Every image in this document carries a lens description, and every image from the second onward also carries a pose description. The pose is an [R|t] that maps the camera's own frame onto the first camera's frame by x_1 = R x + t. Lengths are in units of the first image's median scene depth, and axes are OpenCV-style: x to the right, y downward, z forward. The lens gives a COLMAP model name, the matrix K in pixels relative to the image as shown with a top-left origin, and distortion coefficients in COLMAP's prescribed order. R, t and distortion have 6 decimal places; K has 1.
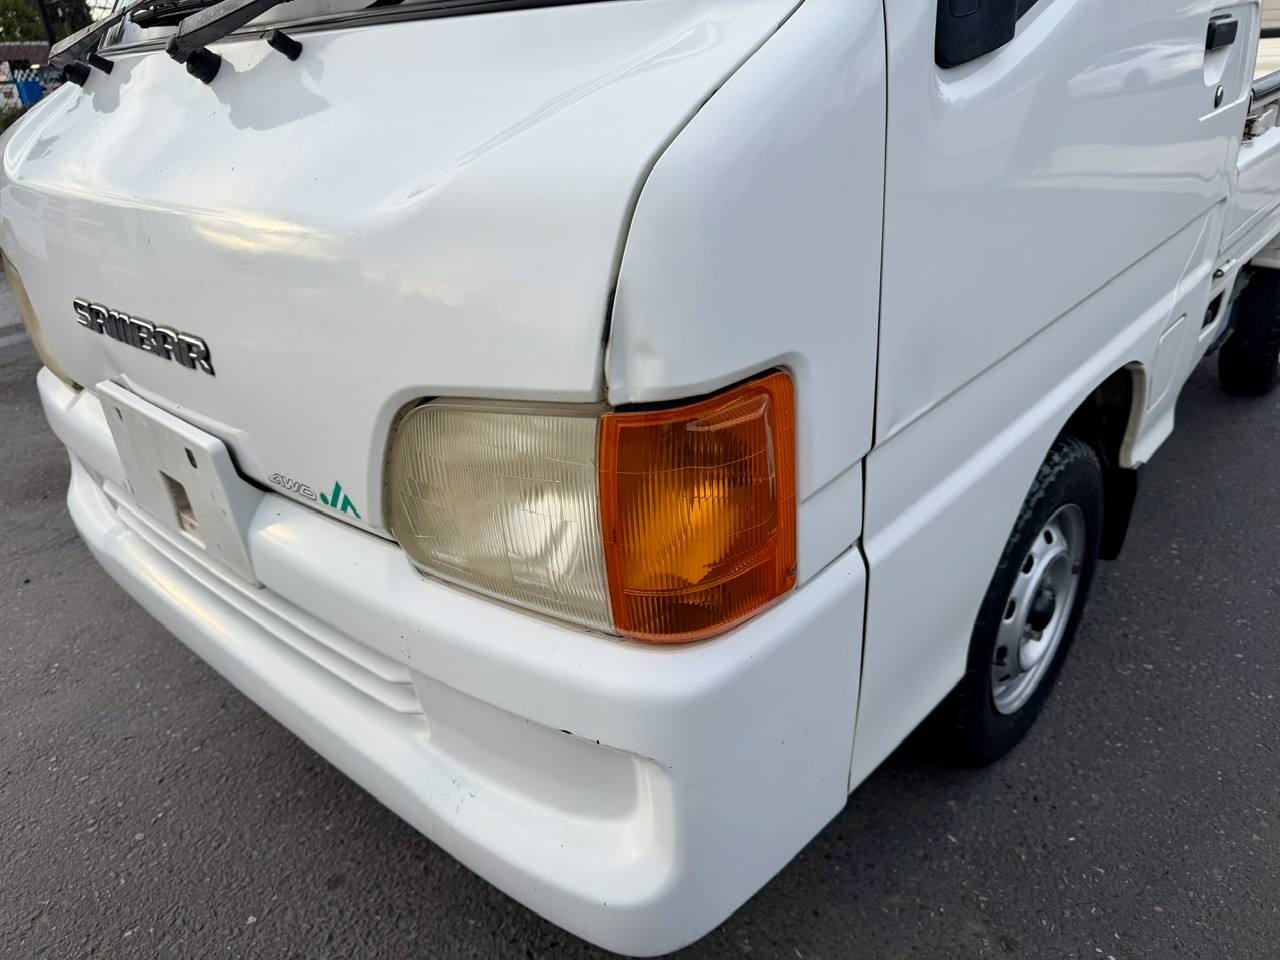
lens RADIAL K [[919.4, 0, 626.0], [0, 919.4, 488.4], [0, 0, 1]] dist [0.026912, -0.036023]
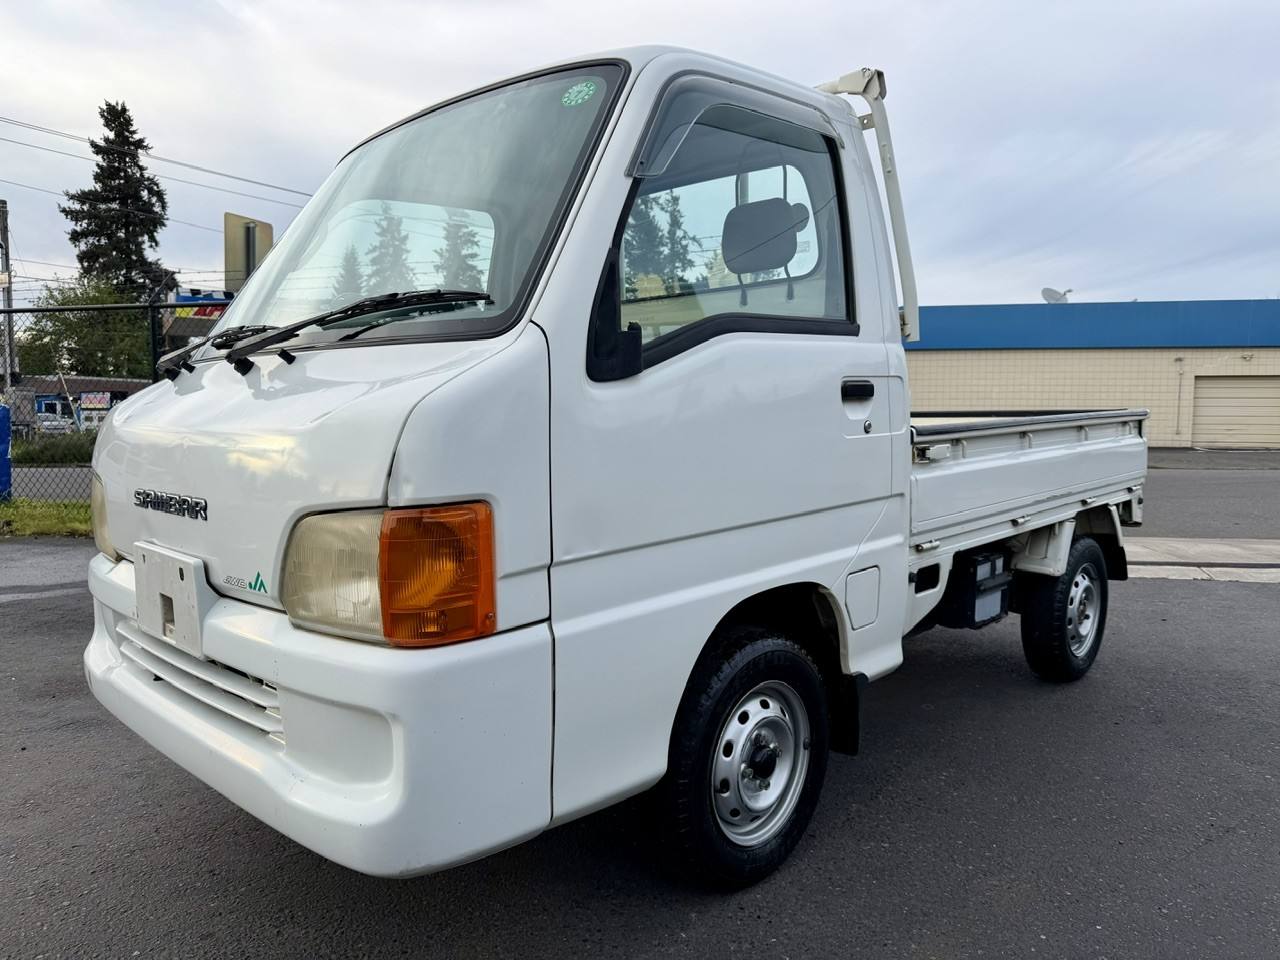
lens RADIAL K [[919.4, 0, 618.7], [0, 919.4, 462.0], [0, 0, 1]] dist [0.026912, -0.036023]
pose [[0.997504, 0.059632, -0.037808, 0.317648], [-0.069630, 0.919569, -0.386710, 0.323402], [0.011707, 0.388378, 0.921426, -0.522579]]
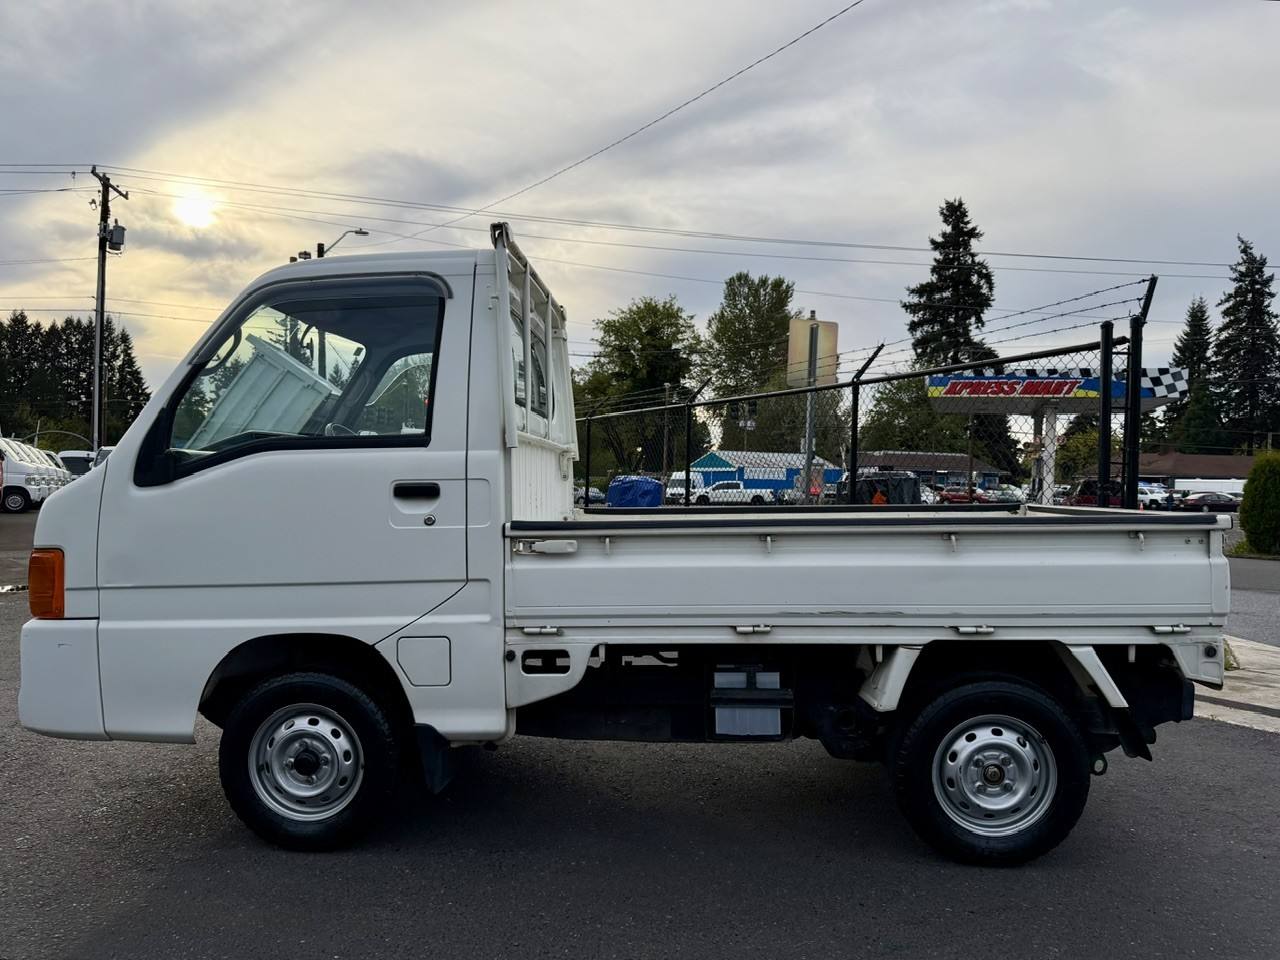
lens RADIAL K [[919.4, 0, 639.6], [0, 919.4, 481.7], [0, 0, 1]] dist [0.026912, -0.036023]
pose [[0.629771, 0.069687, -0.773648, 2.786453], [-0.382730, 0.894520, -0.230979, -0.247241], [0.675948, 0.441562, 0.590014, 0.128356]]
